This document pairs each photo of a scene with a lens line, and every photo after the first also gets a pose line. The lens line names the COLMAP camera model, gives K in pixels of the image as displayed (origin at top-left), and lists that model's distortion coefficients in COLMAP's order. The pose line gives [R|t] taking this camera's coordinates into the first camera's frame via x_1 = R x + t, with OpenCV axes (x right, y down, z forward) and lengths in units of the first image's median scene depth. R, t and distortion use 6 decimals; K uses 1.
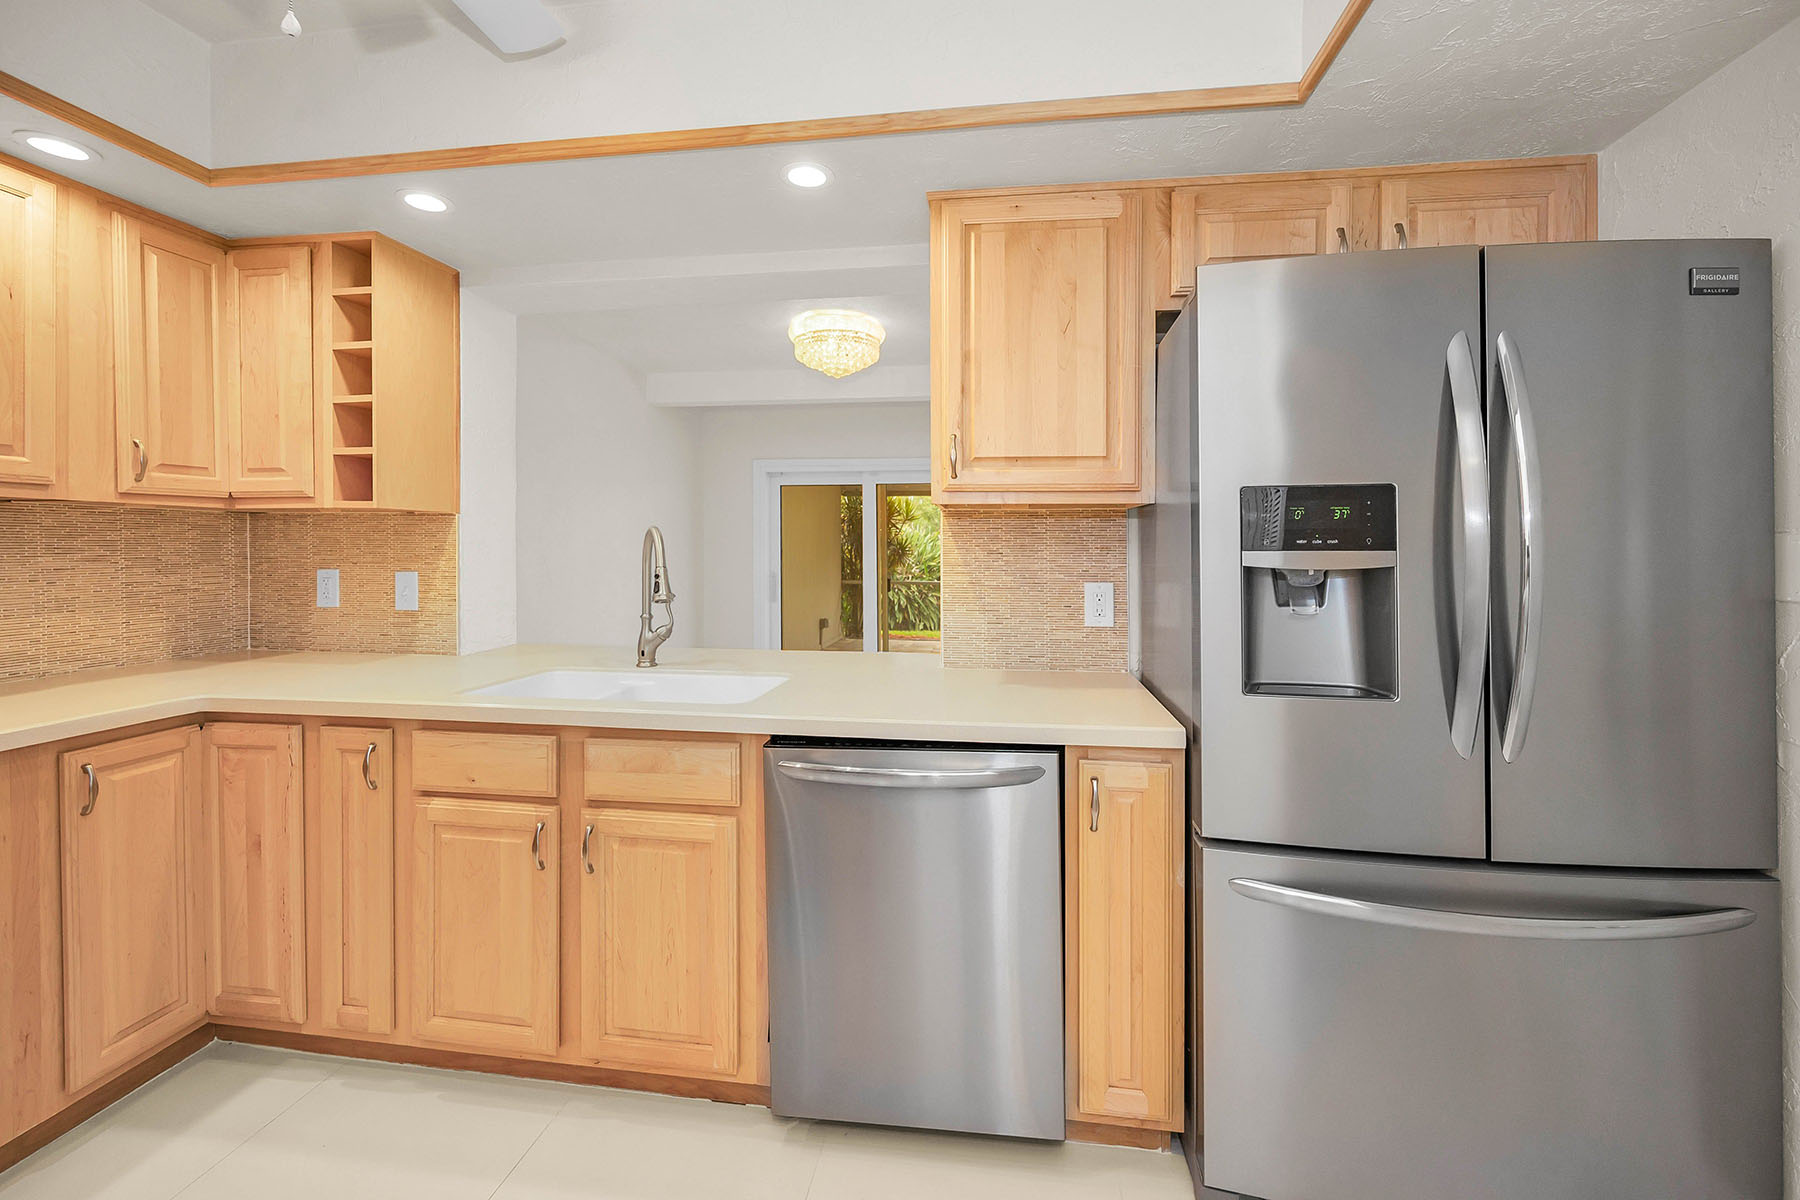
lens RADIAL K [[732.8, 0, 903.2], [0, 732.8, 556.2], [0, 0, 1]] dist [0.000709, 0.000027]
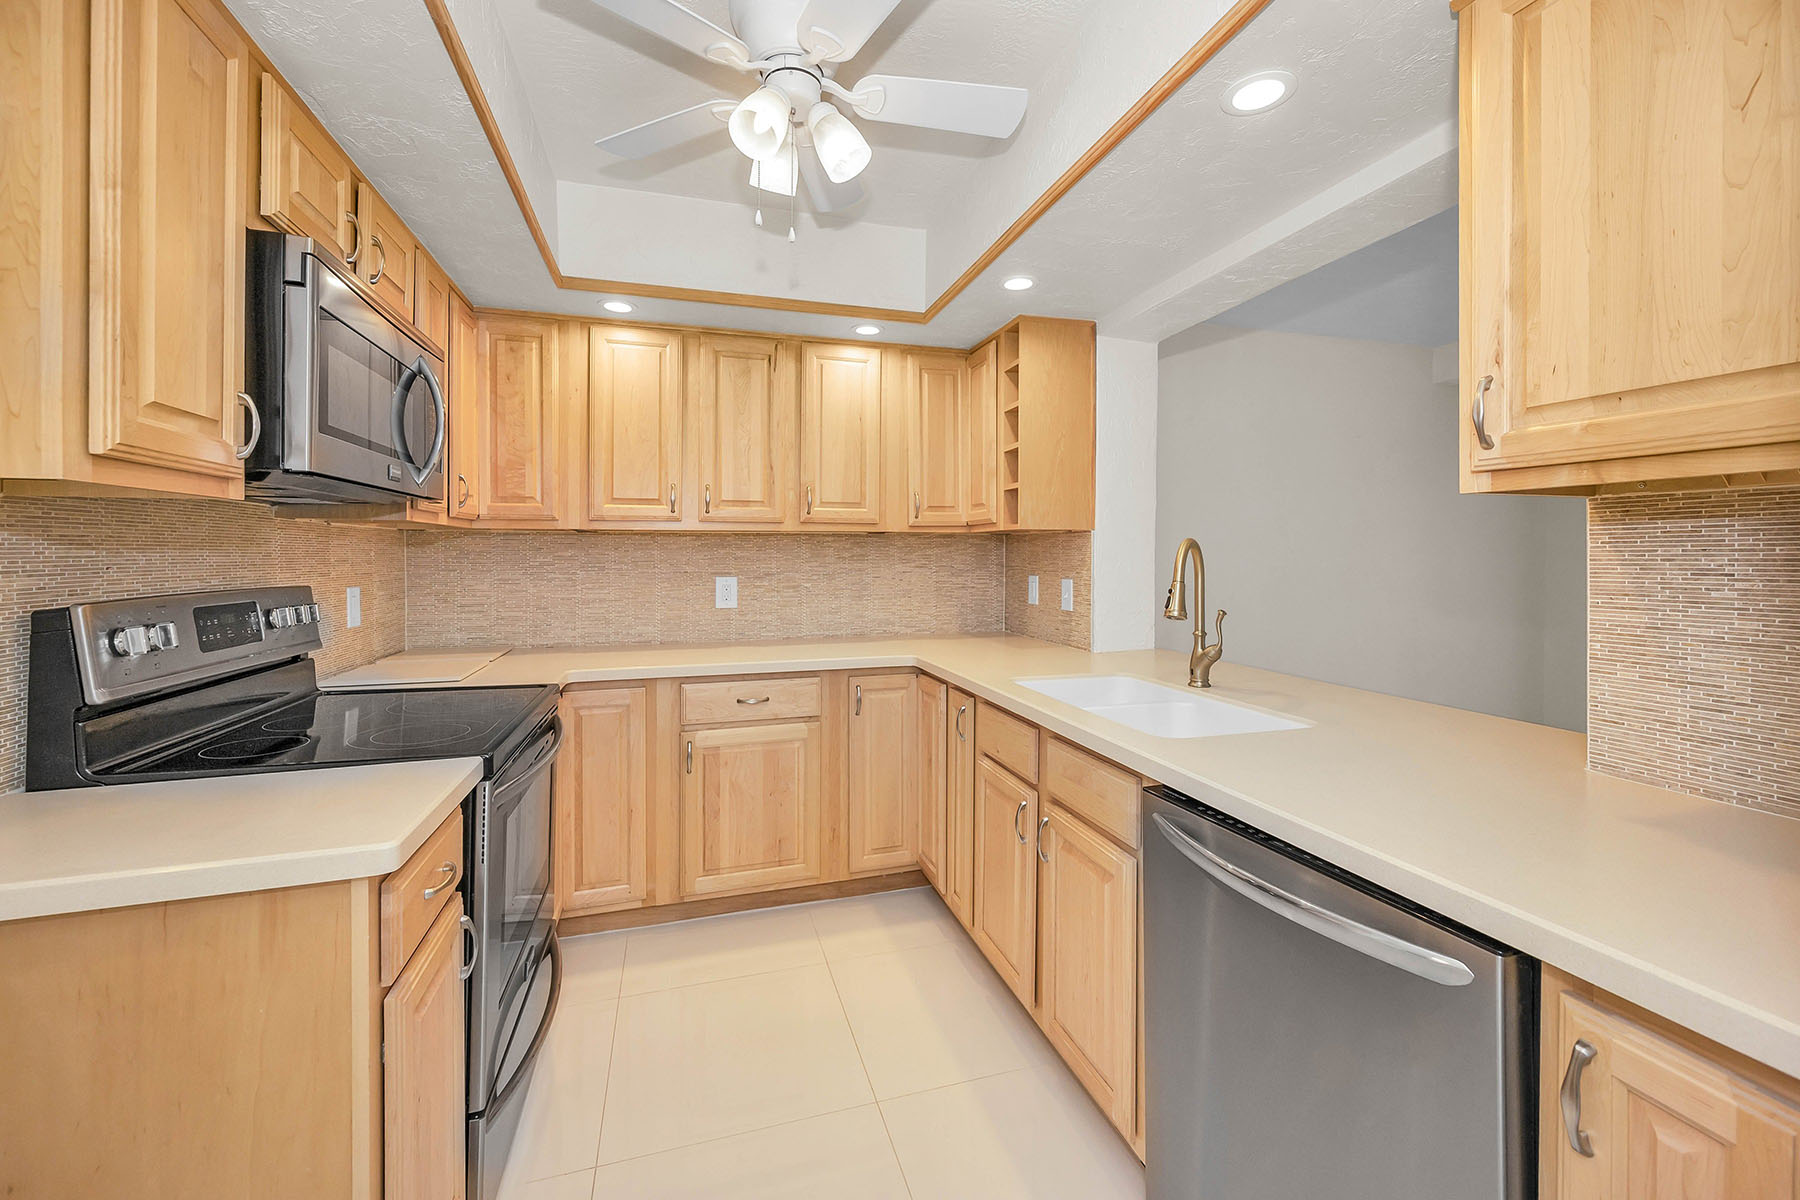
lens RADIAL K [[732.8, 0, 909.4], [0, 732.8, 559.9], [0, 0, 1]] dist [0.000709, 0.000027]
pose [[0.421194, 0.003445, -0.906964, 0.371762], [-0.008326, 0.999965, -0.000068, -0.009740], [0.906932, 0.007580, 0.421208, 0.284927]]
